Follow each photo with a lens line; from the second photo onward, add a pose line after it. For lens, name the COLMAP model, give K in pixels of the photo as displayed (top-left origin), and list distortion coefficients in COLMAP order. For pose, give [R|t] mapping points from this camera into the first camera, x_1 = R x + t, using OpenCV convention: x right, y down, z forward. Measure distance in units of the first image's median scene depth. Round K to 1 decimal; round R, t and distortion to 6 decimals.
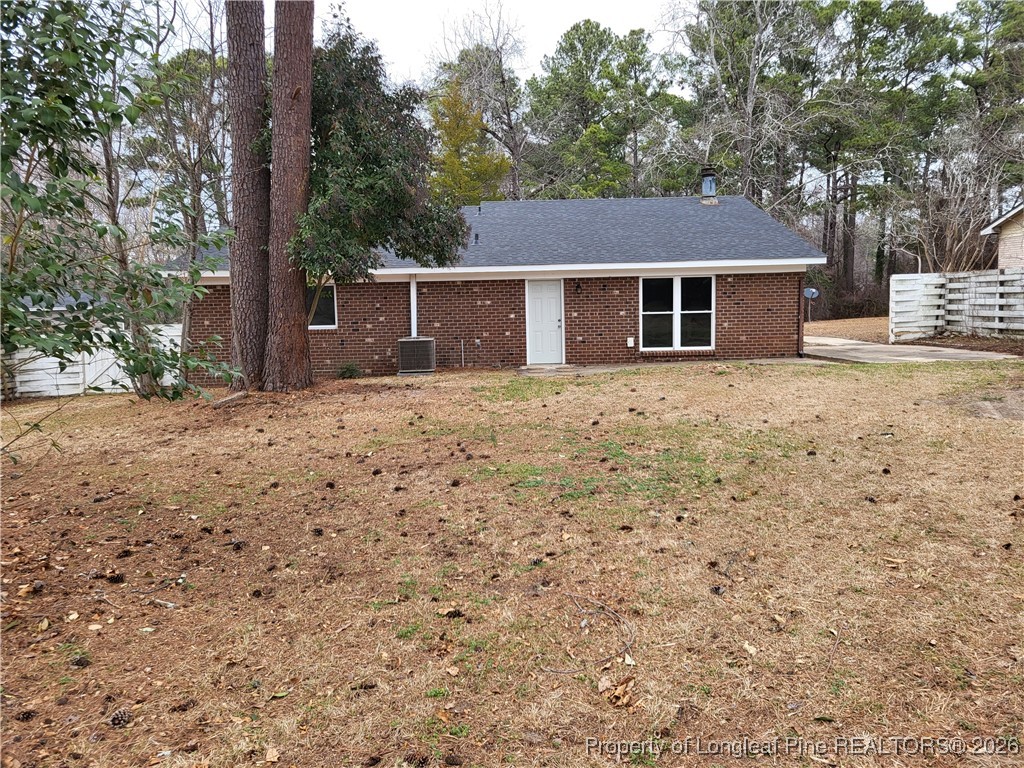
lens RADIAL K [[800.5, 0, 517.5], [0, 800.5, 385.8], [0, 0, 1]] dist [0.051162, -0.018515]
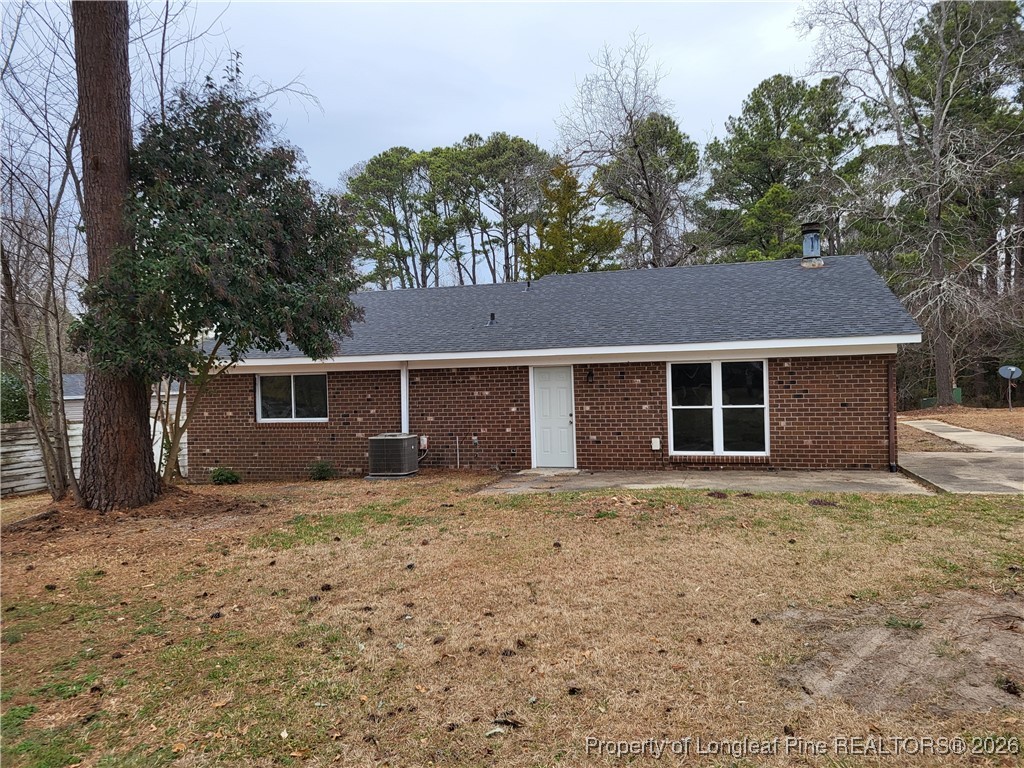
lens RADIAL K [[800.5, 0, 517.5], [0, 800.5, 385.8], [0, 0, 1]] dist [0.051162, -0.018515]
pose [[0.956124, 0.000338, -0.292962, 0.241824], [-0.026057, 0.996134, -0.083890, -0.041459], [0.291801, 0.087843, 0.952437, 0.201152]]
